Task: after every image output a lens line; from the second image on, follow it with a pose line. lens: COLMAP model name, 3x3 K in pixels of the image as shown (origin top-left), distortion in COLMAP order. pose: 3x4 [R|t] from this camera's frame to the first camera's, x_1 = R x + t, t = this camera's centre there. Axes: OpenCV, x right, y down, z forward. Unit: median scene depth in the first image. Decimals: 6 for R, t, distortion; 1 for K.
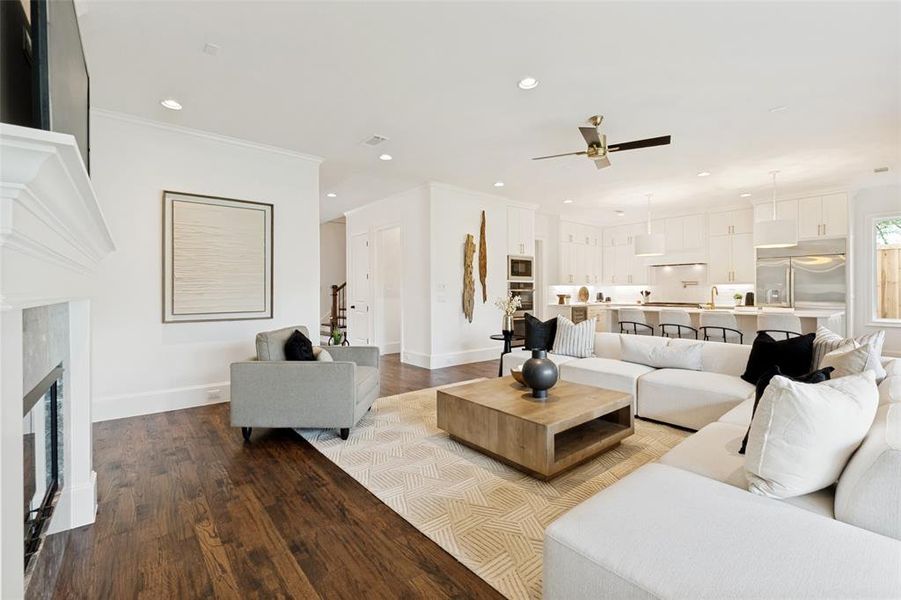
lens RADIAL K [[410.9, 0, 446.9], [0, 410.9, 293.8], [0, 0, 1]] dist [-0.008353, 0.000159]
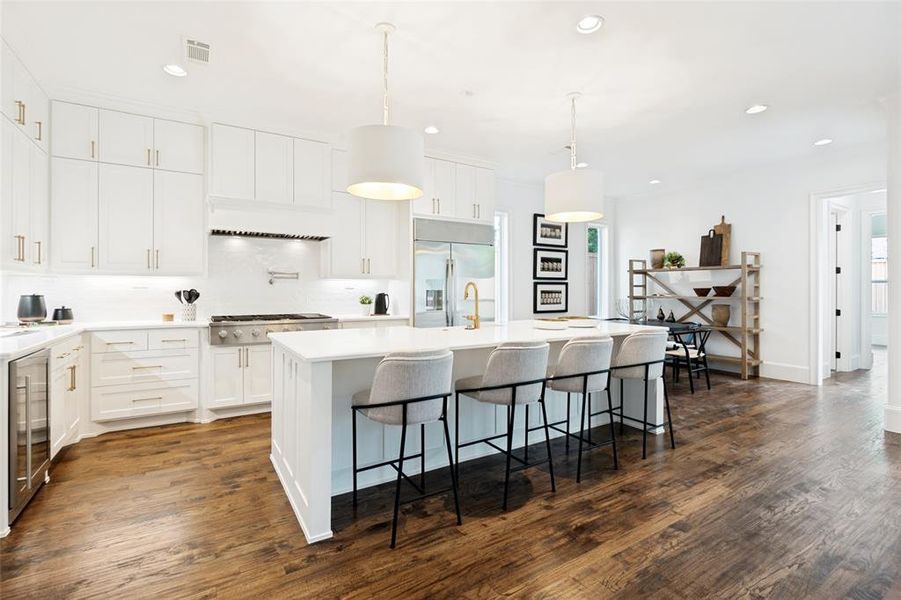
lens RADIAL K [[410.9, 0, 449.0], [0, 410.9, 292.1], [0, 0, 1]] dist [-0.008353, 0.000159]
pose [[0.145041, 0.000494, 0.989425, 0.121040], [0.004383, 0.999990, -0.001142, -0.003638], [-0.989416, 0.004503, 0.145038, 0.733148]]
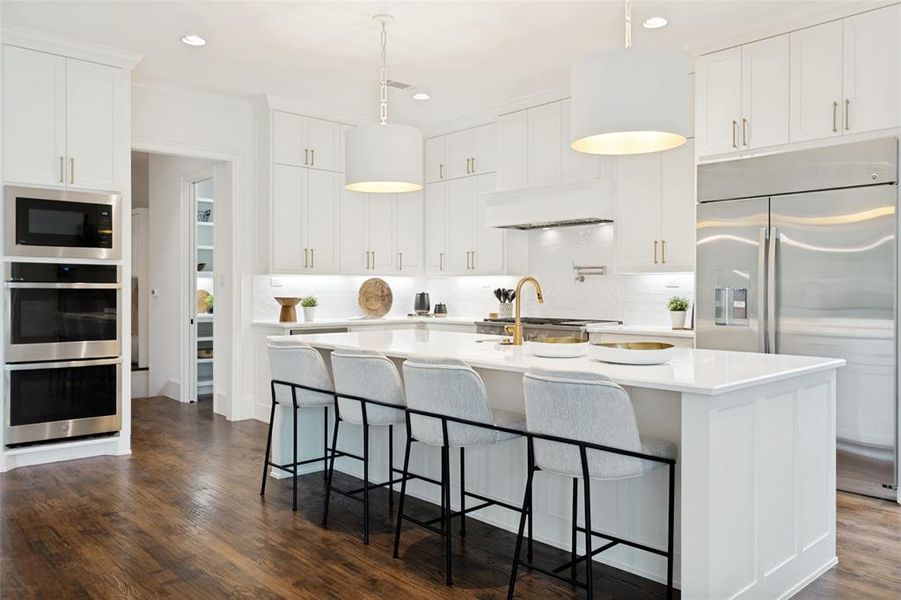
lens RADIAL K [[690.6, 0, 460.8], [0, 690.6, 296.5], [0, 0, 1]] dist [-0.059041, -0.005173]
pose [[0.998726, 0.004677, 0.050248, 0.438015], [-0.004777, 0.999987, 0.001856, -0.000770], [-0.050239, -0.002093, 0.998735, 0.338574]]
